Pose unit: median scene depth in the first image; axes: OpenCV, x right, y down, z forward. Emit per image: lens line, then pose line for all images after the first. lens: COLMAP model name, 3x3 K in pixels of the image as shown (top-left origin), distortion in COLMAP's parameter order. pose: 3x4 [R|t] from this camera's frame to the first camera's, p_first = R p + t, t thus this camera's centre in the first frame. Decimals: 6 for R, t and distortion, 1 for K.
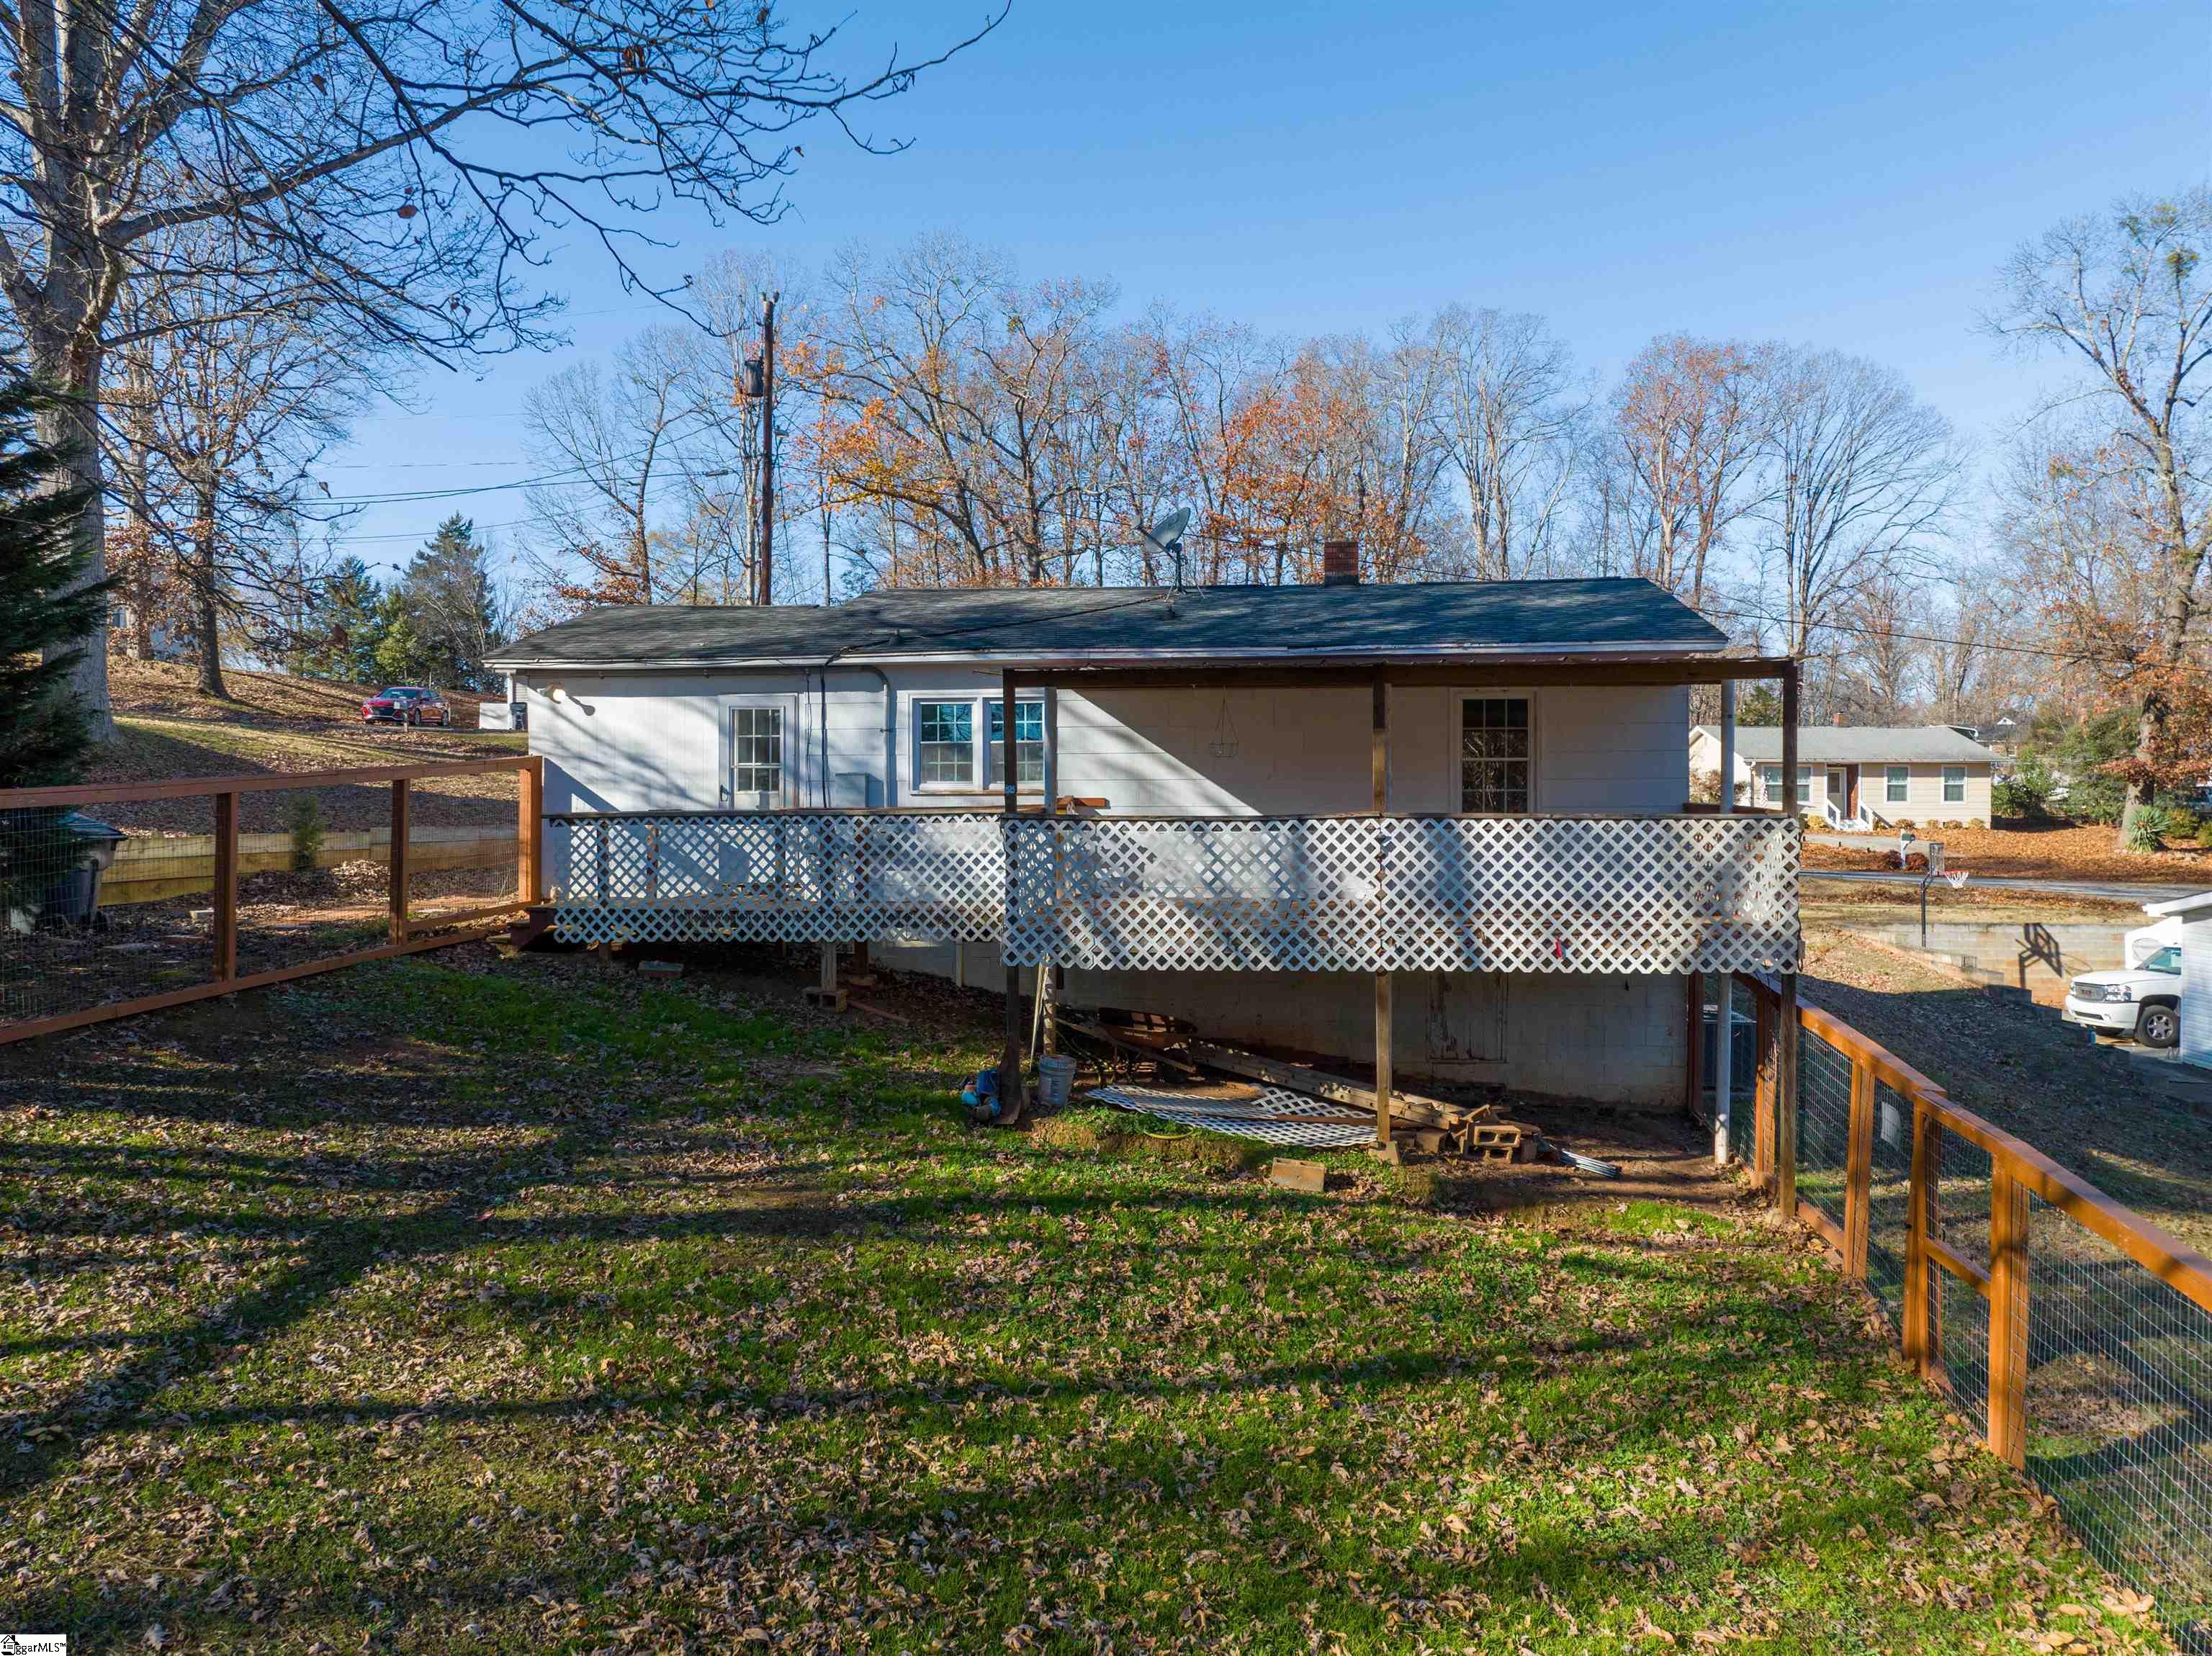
lens RADIAL K [[1553.0, 0, 1106.0], [0, 1553.0, 828.0], [0, 0, 1]] dist [-0.004565, -0.032094]
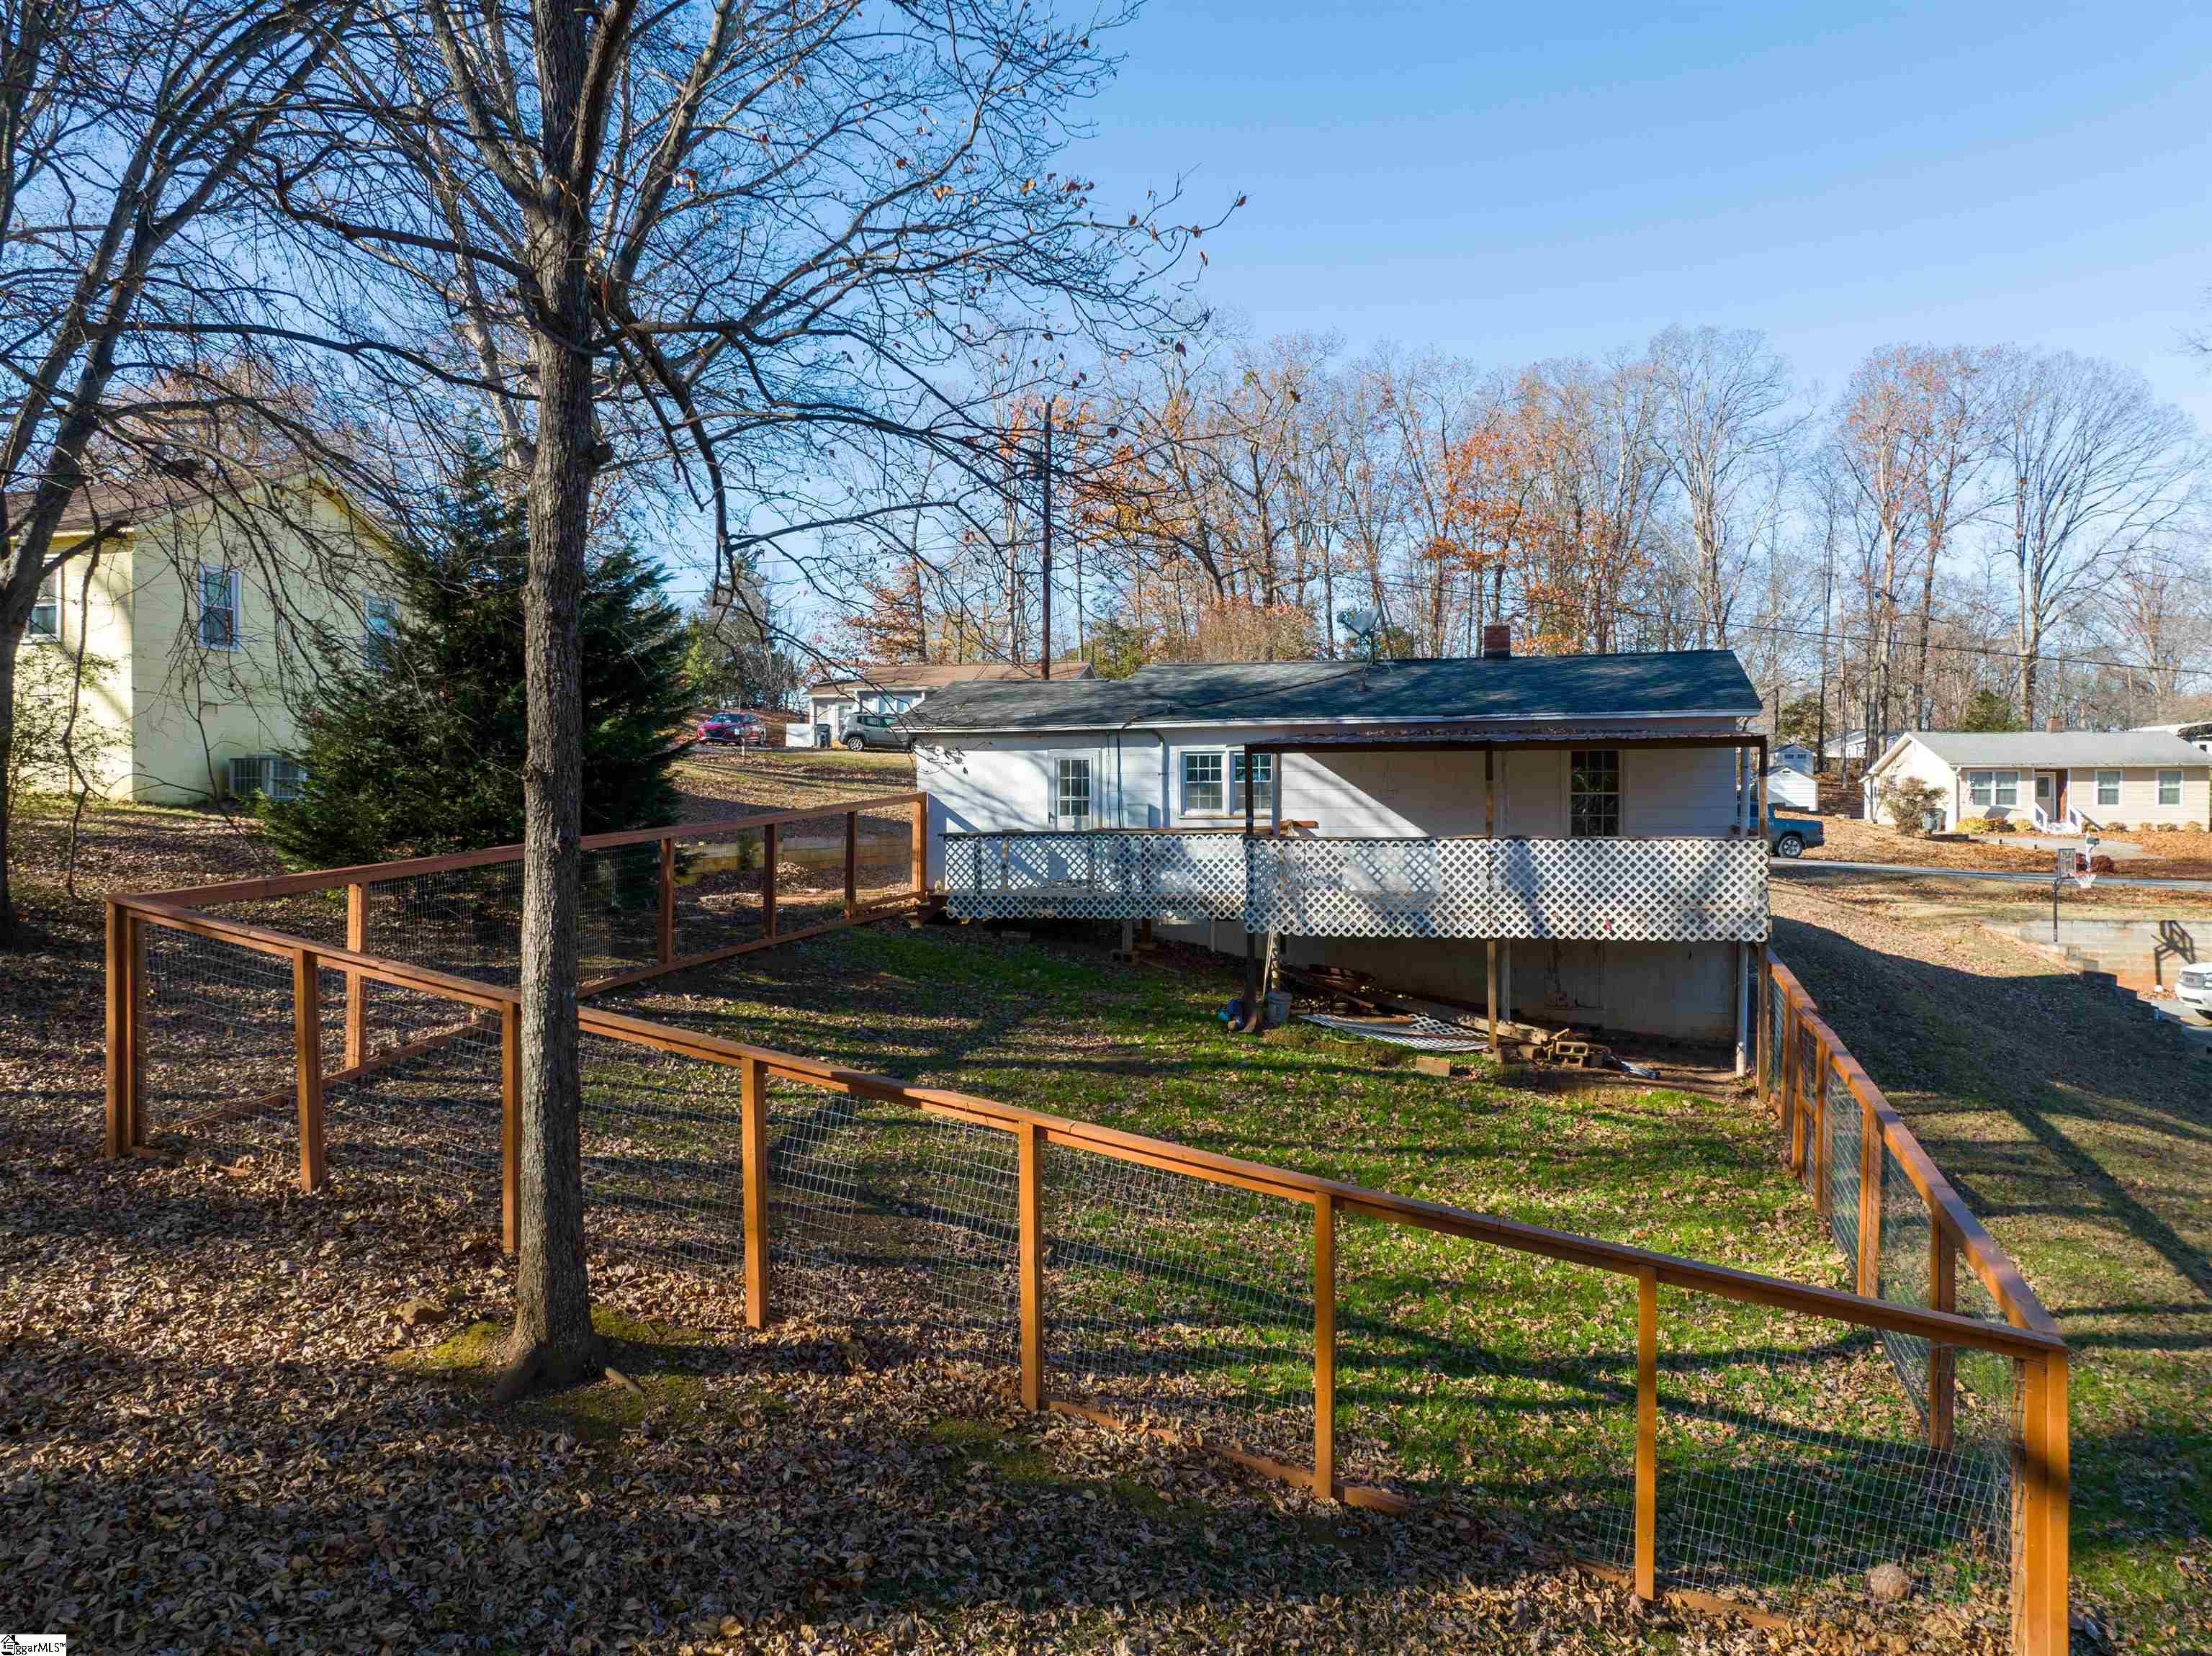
lens RADIAL K [[1556.0, 0, 1106.0], [0, 1556.0, 828.0], [0, 0, 1]] dist [-0.012694, -0.044814]
pose [[0.988642, -0.000926, -0.150284, 0.026198], [0.001083, 0.999999, 0.000961, -0.015641], [0.150283, -0.001113, 0.988642, -0.481014]]
